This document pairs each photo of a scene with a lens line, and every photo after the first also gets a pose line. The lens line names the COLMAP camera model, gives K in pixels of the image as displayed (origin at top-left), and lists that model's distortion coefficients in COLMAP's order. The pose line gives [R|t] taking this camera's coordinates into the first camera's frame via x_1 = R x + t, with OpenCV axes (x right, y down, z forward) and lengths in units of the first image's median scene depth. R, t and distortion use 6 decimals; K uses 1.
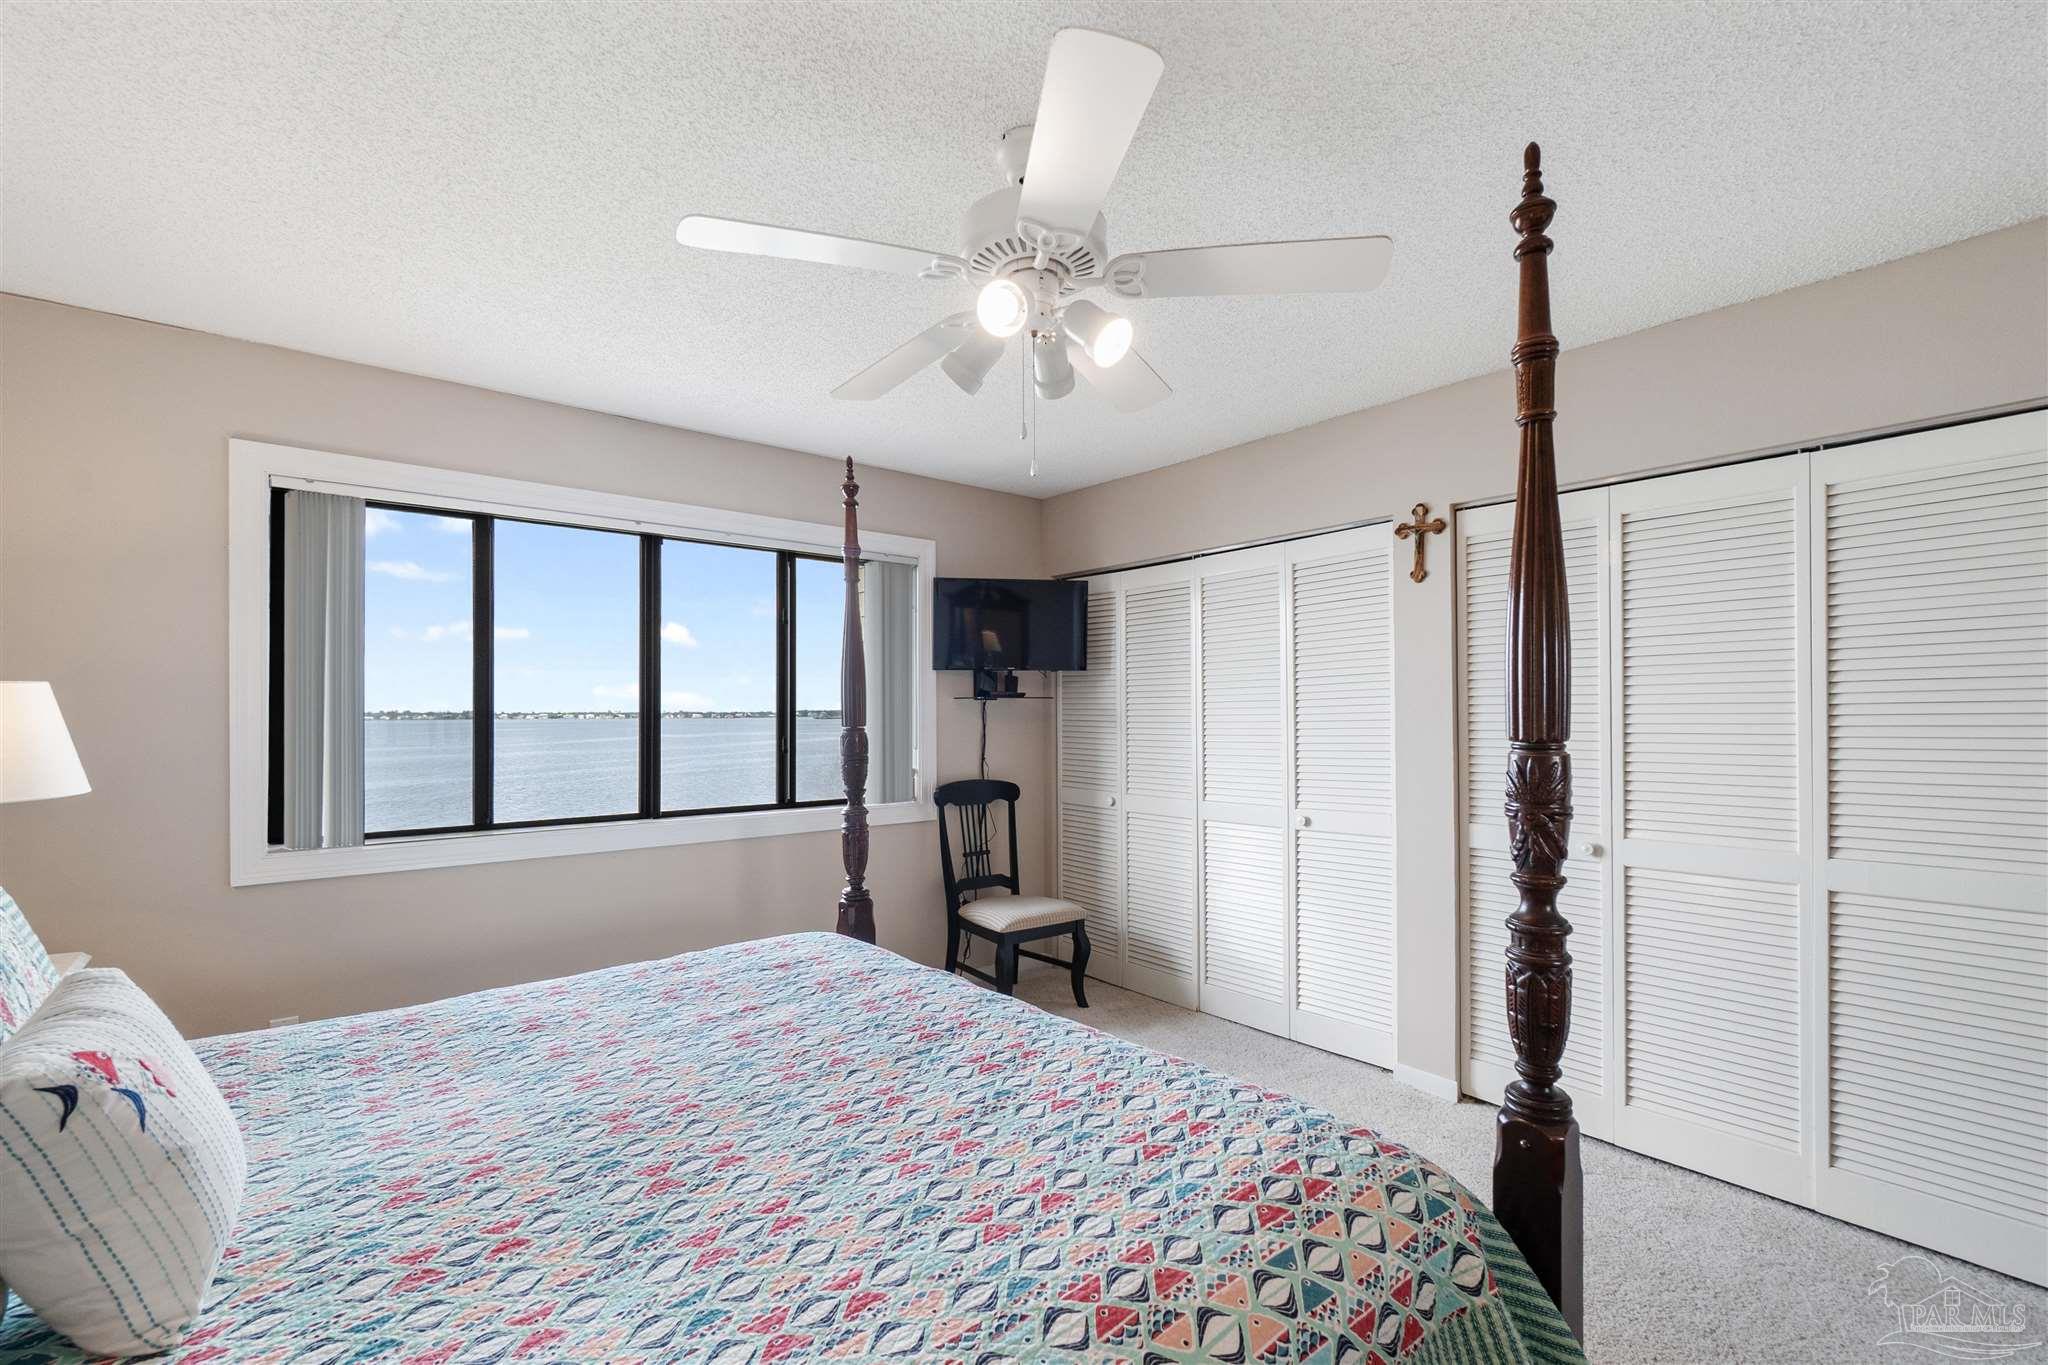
lens RADIAL K [[887.5, 0, 1008.8], [0, 887.5, 702.1], [0, 0, 1]] dist [-0.007902, 0.003834]
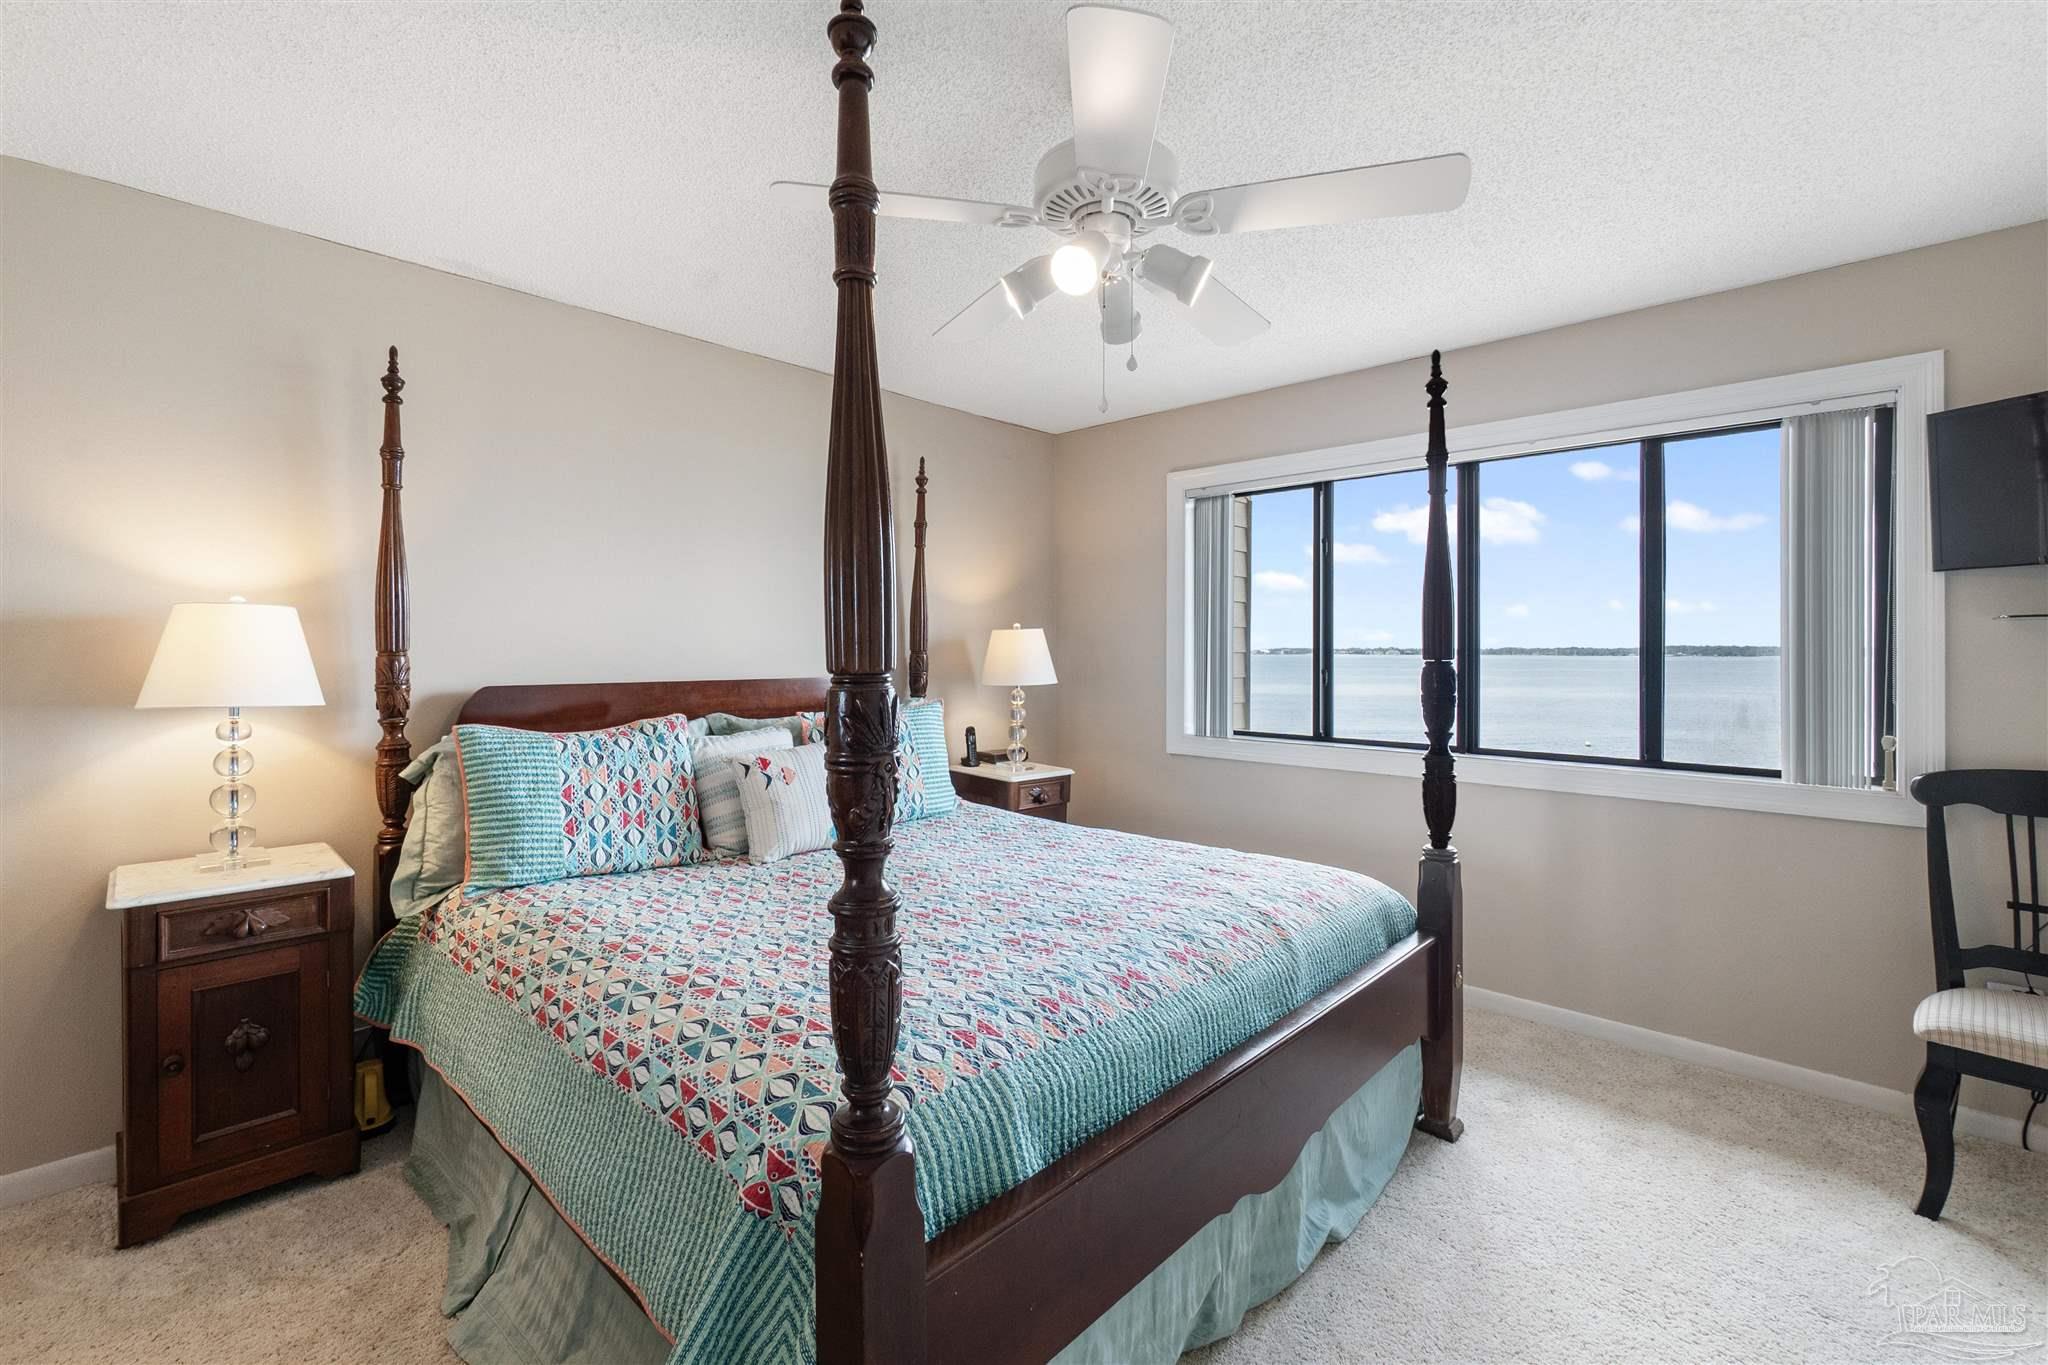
lens RADIAL K [[887.5, 0, 994.2], [0, 887.5, 659.5], [0, 0, 1]] dist [-0.007902, 0.003834]
pose [[0.104714, 0.014403, -0.994398, 0.854512], [0.008388, 0.999847, 0.015365, 0.012832], [0.994467, -0.009950, 0.104577, 0.634993]]
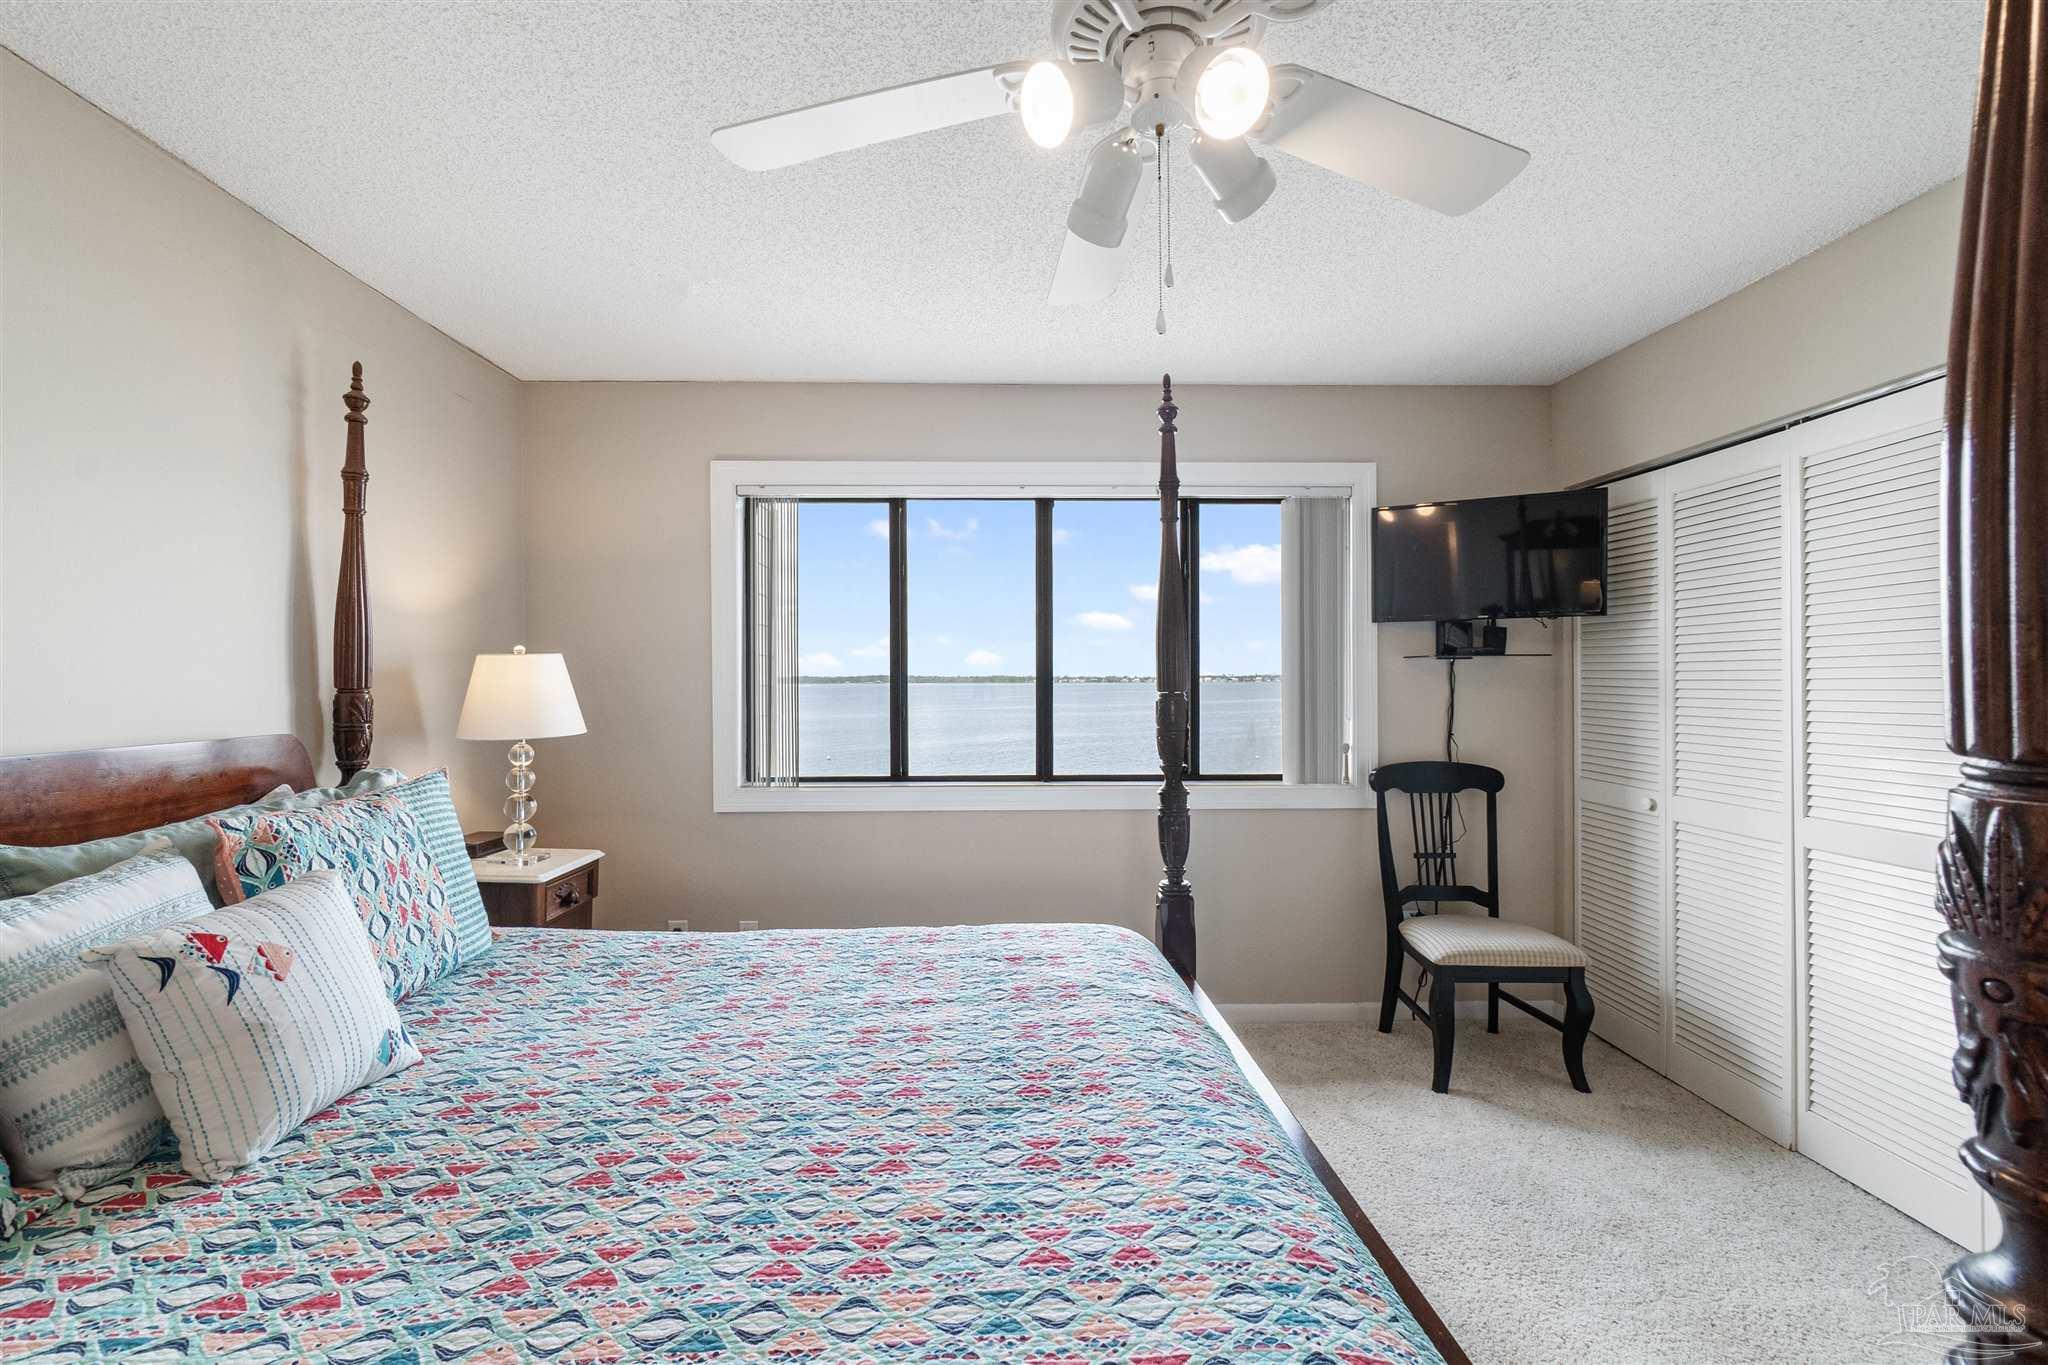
lens RADIAL K [[887.5, 0, 1003.9], [0, 887.5, 680.2], [0, 0, 1]] dist [-0.007902, 0.003834]
pose [[0.784801, 0.001499, -0.619746, 0.301000], [0.008078, 0.999887, 0.012648, 0.005708], [0.619695, -0.014933, 0.784701, 0.309439]]
